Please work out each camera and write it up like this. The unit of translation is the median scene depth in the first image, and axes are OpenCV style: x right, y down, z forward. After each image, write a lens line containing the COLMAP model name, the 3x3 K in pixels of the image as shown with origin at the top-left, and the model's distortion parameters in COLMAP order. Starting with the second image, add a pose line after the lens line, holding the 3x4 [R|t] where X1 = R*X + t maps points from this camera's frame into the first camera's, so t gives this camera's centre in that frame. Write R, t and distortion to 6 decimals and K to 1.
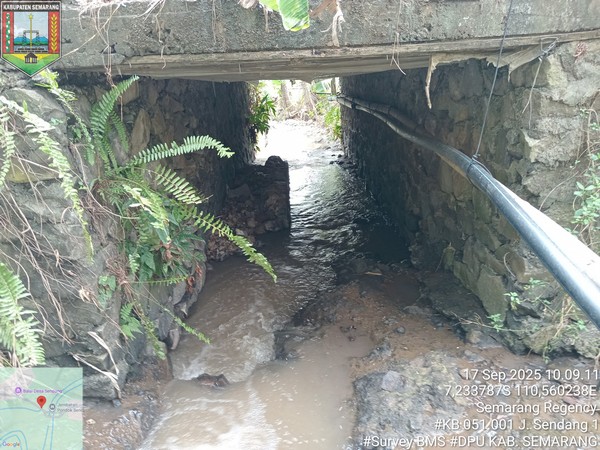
lens RADIAL K [[446.7, 0, 302.4], [0, 446.7, 227.5], [0, 0, 1]] dist [0.068022, -0.137138]
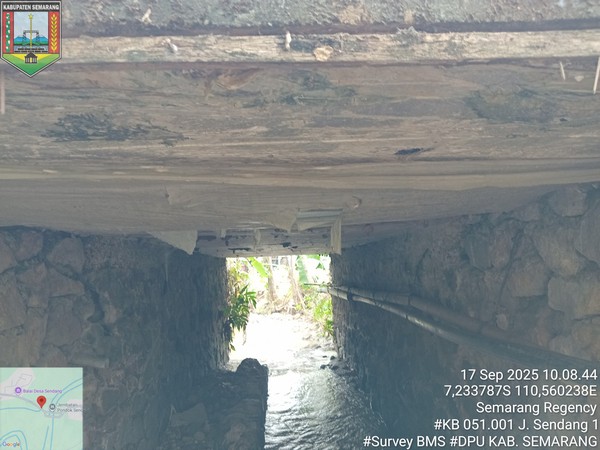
lens RADIAL K [[446.7, 0, 302.4], [0, 446.7, 227.5], [0, 0, 1]] dist [0.068022, -0.137138]
pose [[0.999602, 0.016238, 0.023081, 0.006000], [-0.005204, 0.909904, -0.414786, -0.037383], [-0.027737, 0.414501, 0.909626, 0.164590]]
